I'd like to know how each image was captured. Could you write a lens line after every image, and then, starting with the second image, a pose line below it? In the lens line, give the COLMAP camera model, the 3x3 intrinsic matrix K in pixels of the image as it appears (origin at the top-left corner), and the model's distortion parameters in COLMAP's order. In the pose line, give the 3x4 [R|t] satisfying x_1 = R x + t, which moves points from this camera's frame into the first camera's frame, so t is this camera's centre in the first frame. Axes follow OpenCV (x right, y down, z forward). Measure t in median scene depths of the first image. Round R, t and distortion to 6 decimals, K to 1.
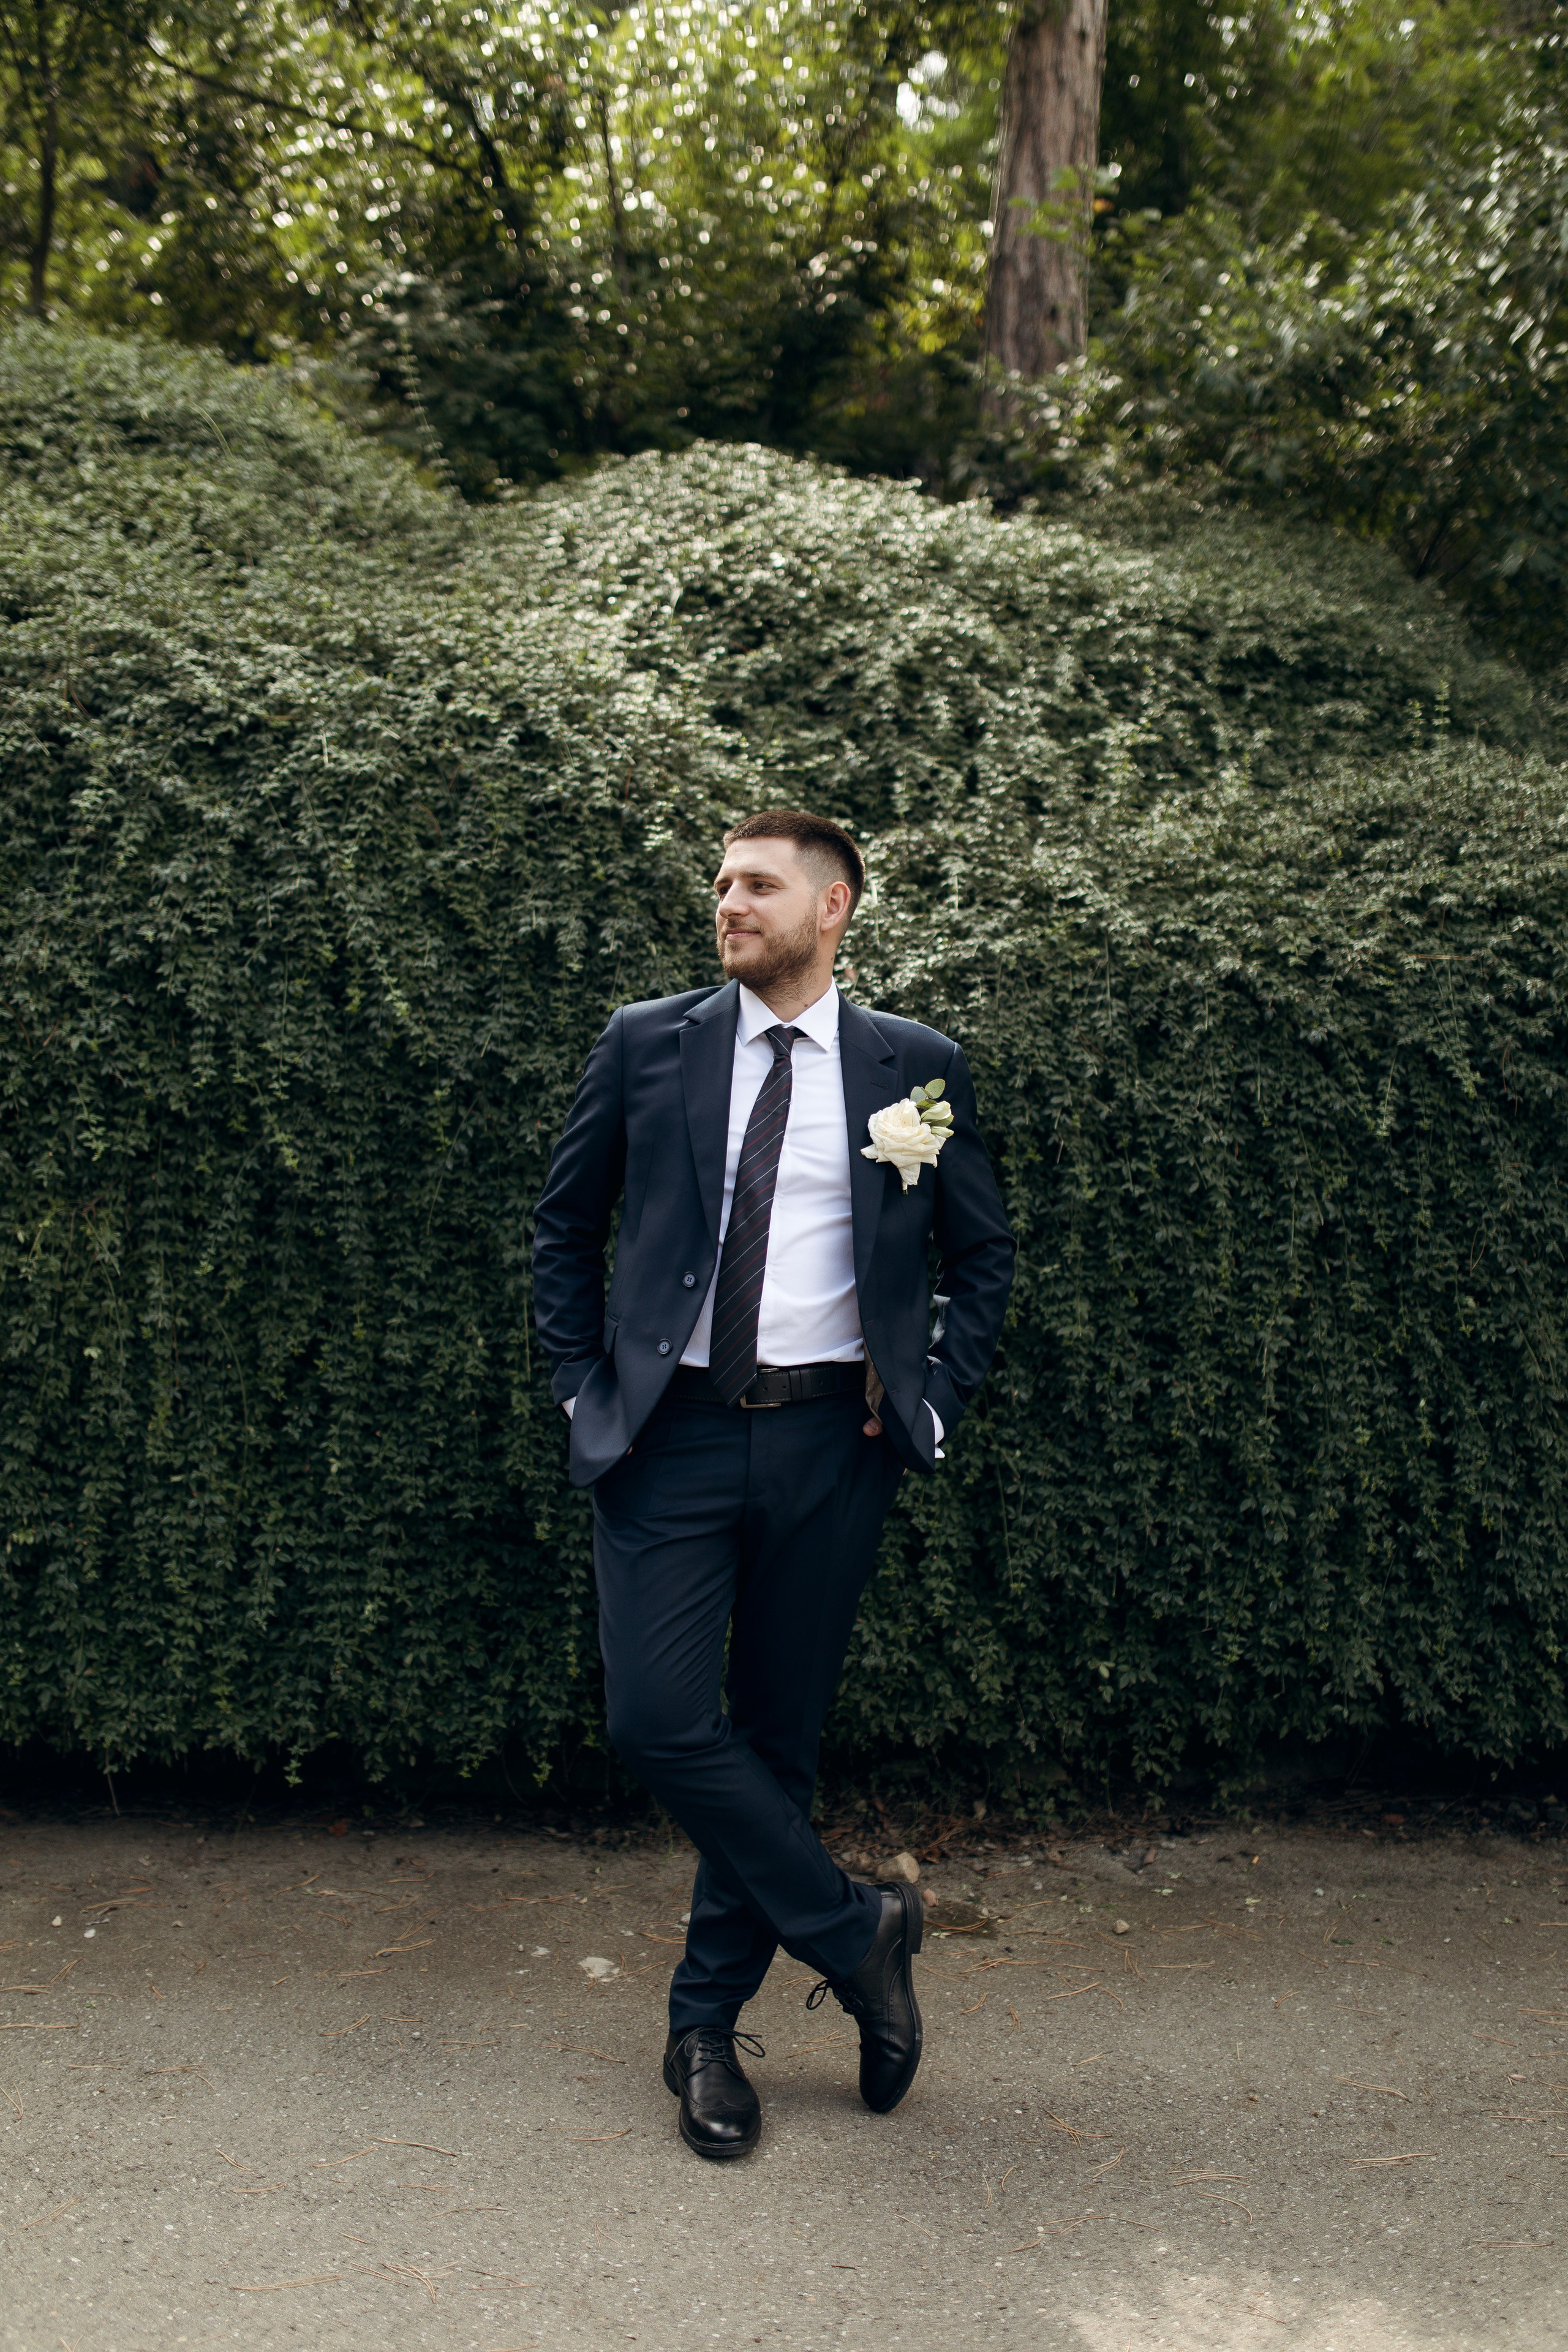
lens RADIAL K [[2224.7, 0, 787.3], [0, 2224.7, 1187.3], [0, 0, 1]] dist [-0.005629, 0.012010]
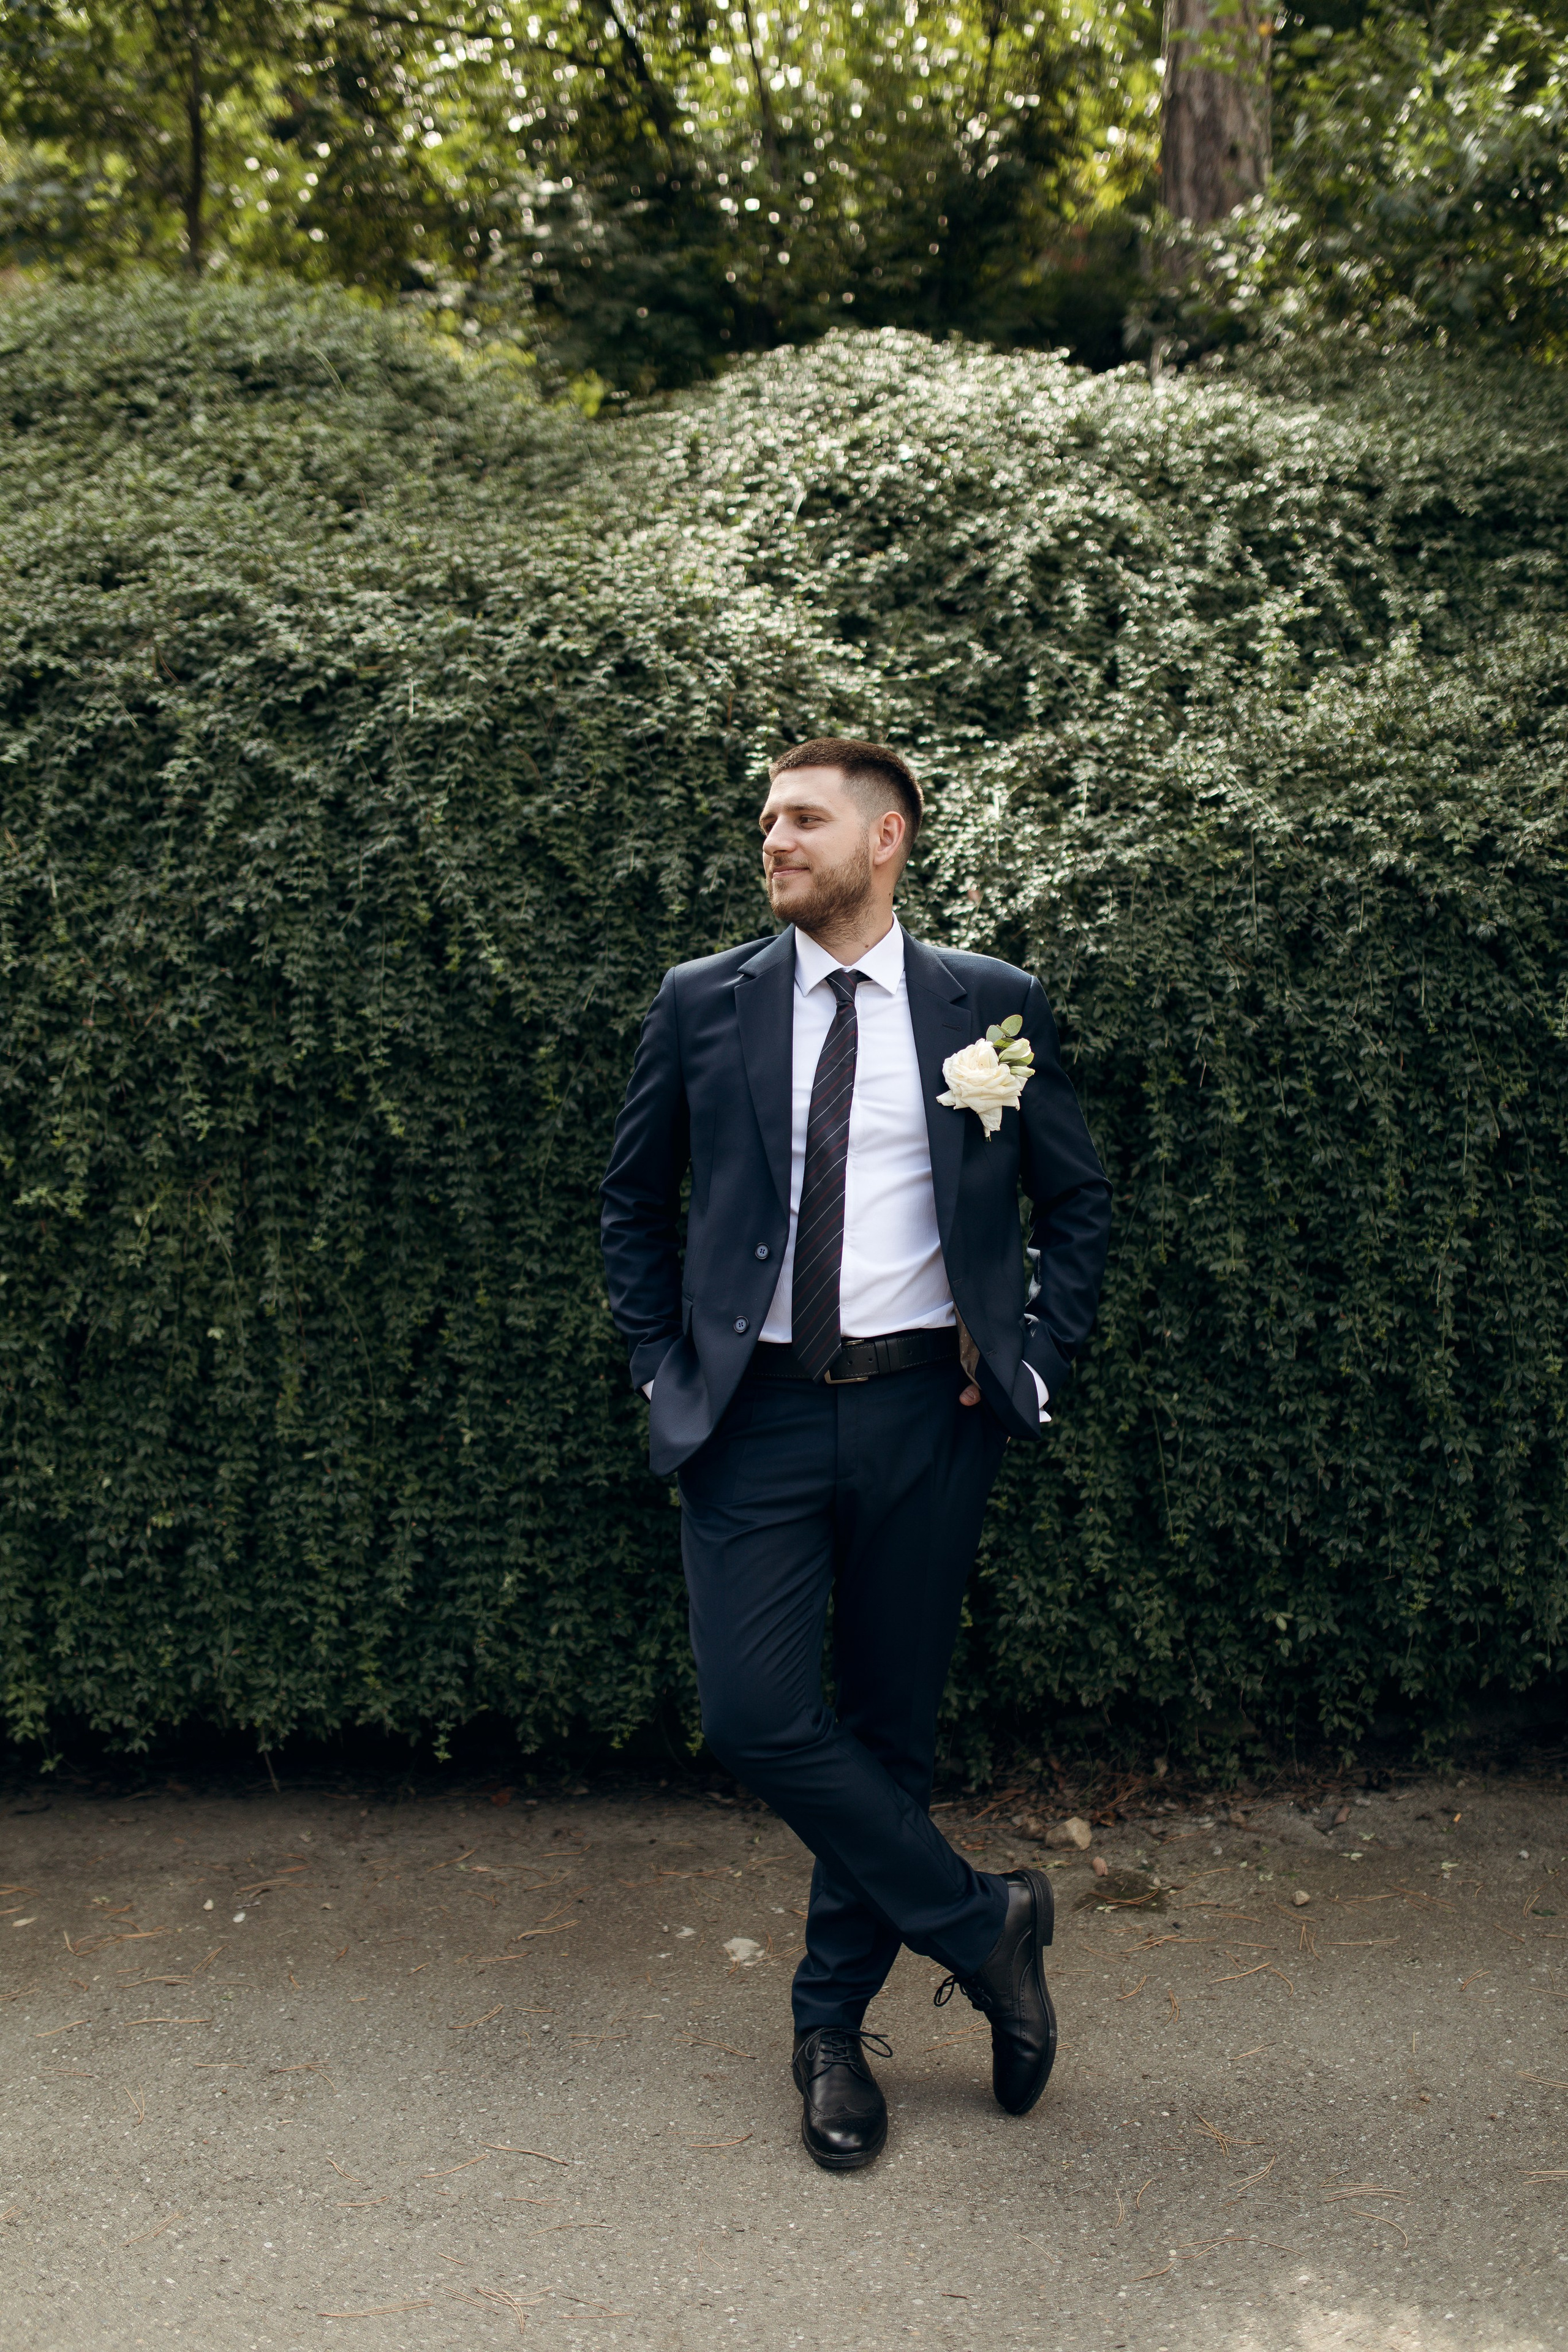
lens RADIAL K [[2224.7, 0, 787.3], [0, 2224.7, 1187.3], [0, 0, 1]] dist [-0.005629, 0.012010]
pose [[0.990733, -0.049249, -0.126584, 0.063845], [0.055176, 0.997517, 0.043755, -0.018542], [0.124115, -0.050334, 0.990990, 0.053023]]
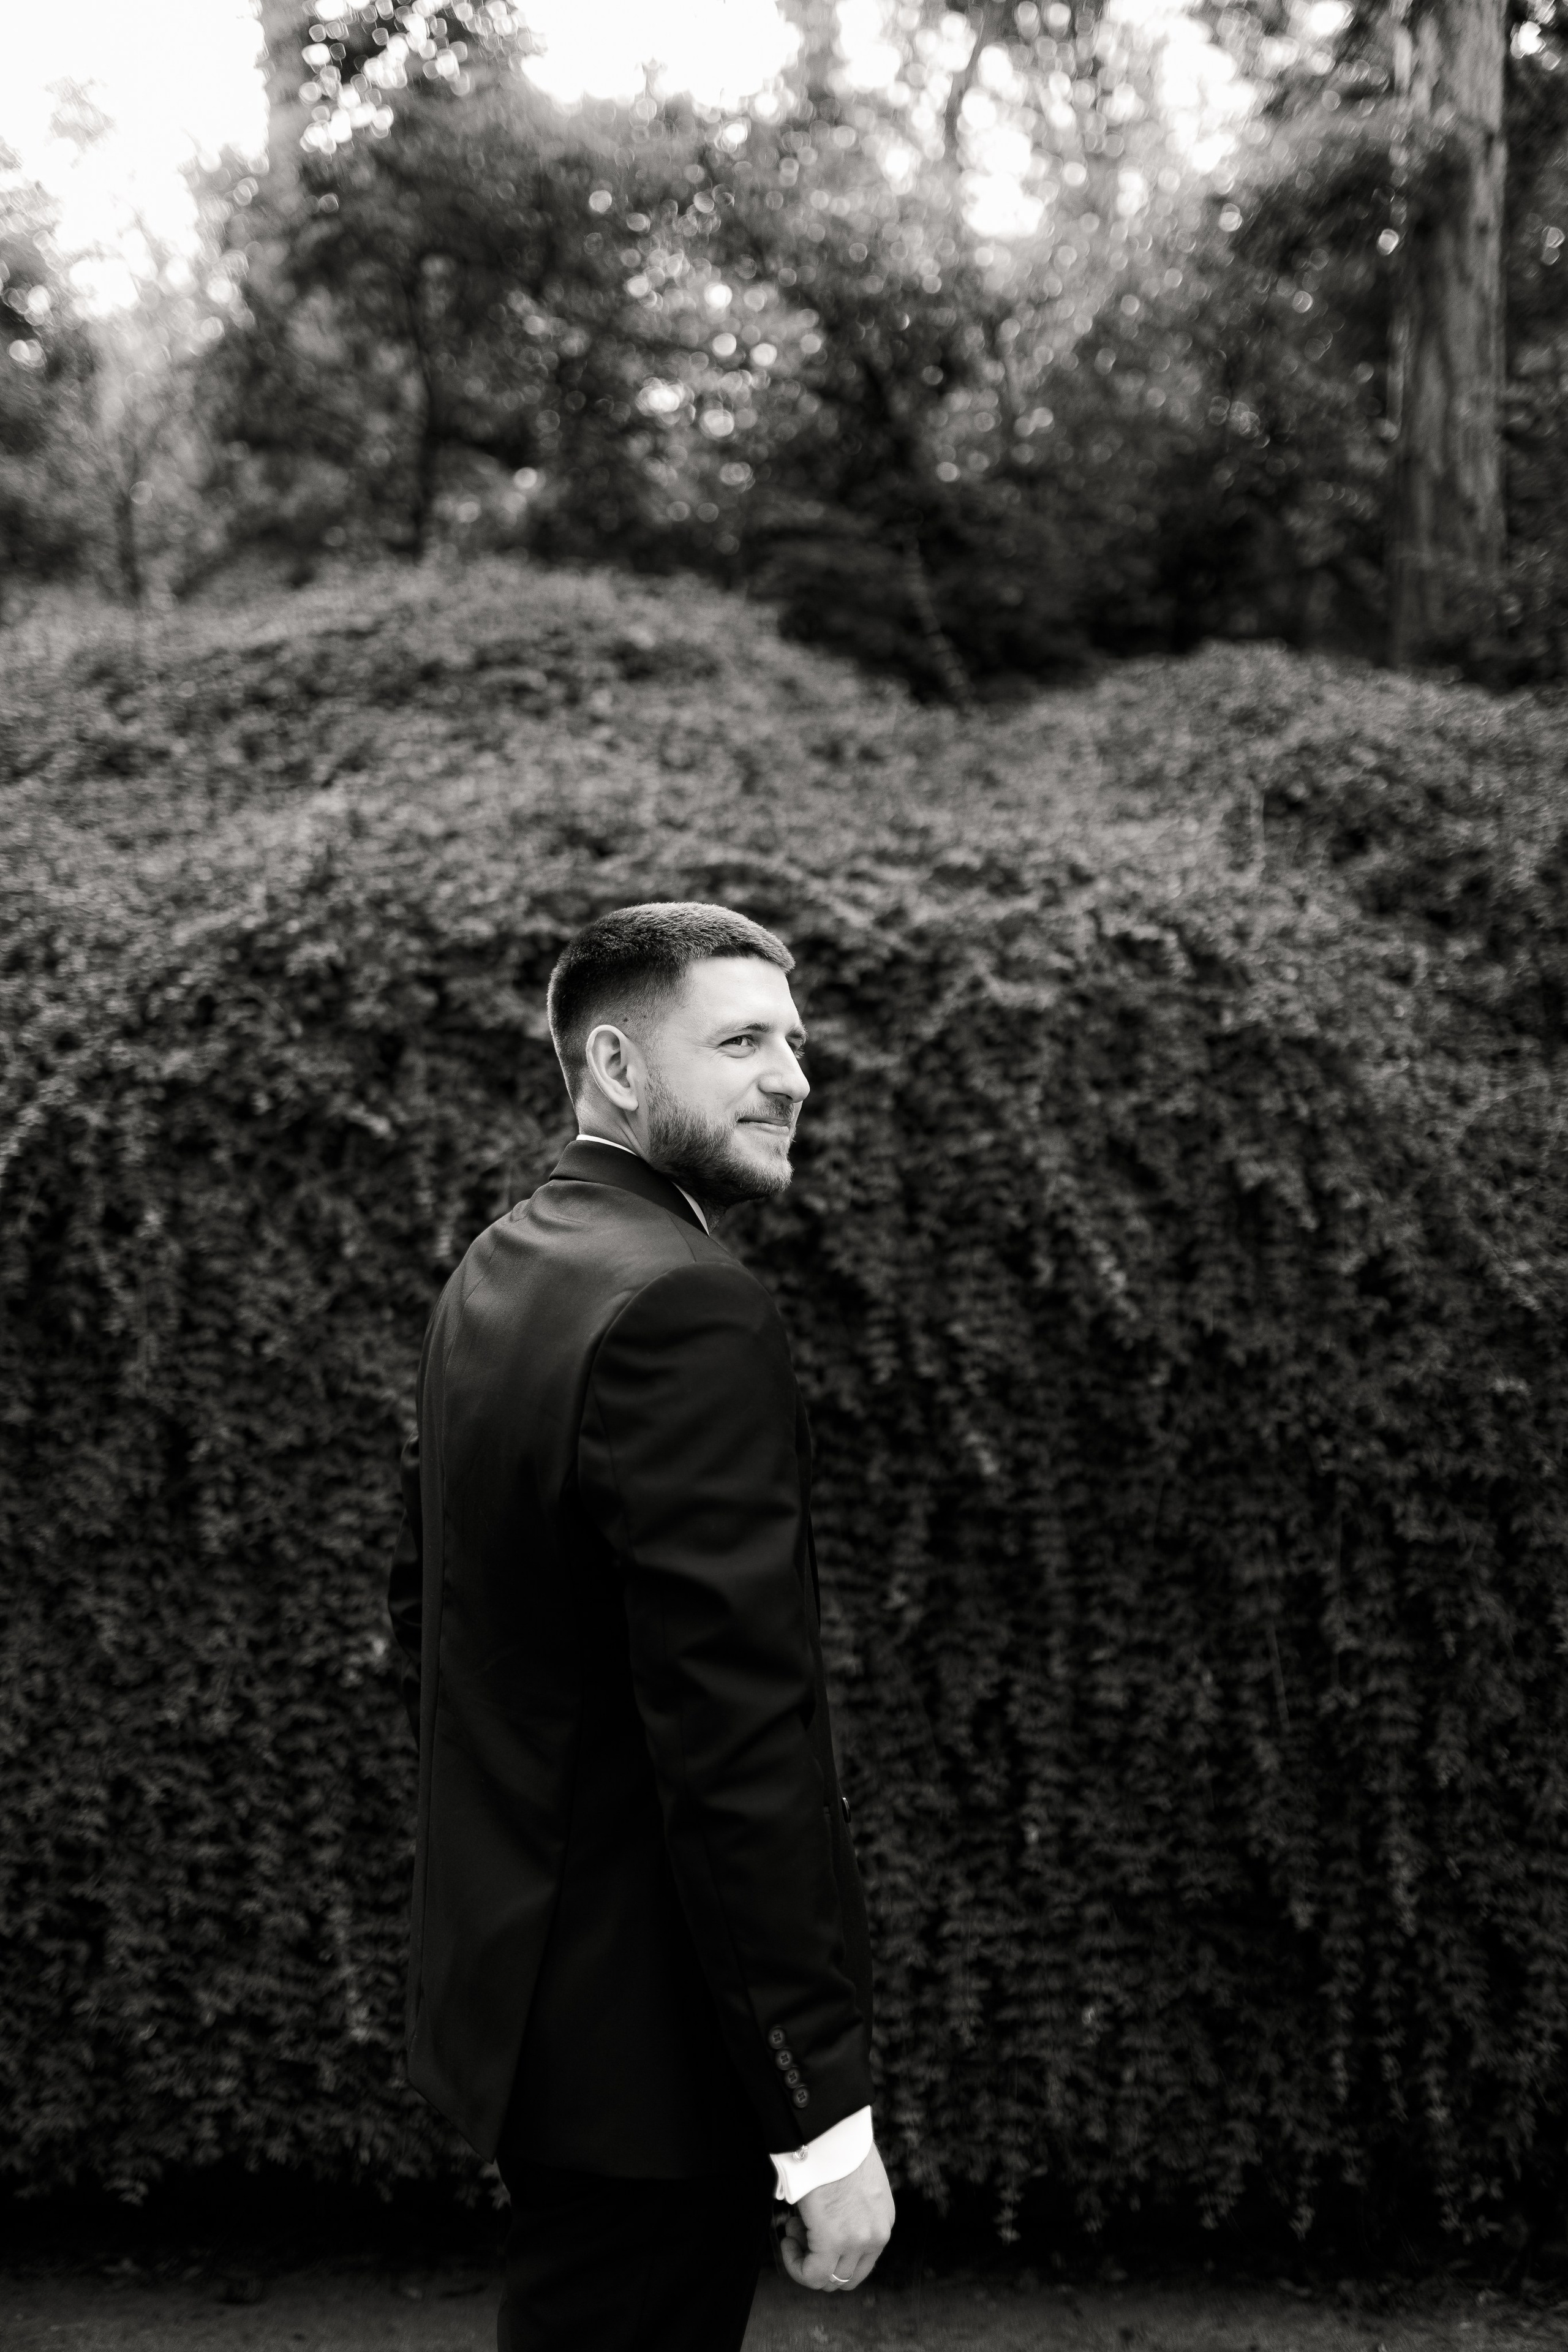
lens RADIAL K [[2220.2, 0, 789.0], [0, 2220.2, 1191.5], [0, 0, 1]] dist [0.001772, 0.008497]
pose [[0.995794, -0.037487, -0.083601, -0.211615], [0.028412, 0.993830, -0.107212, -0.025663], [0.087104, 0.104386, 0.990715, 0.145583]]
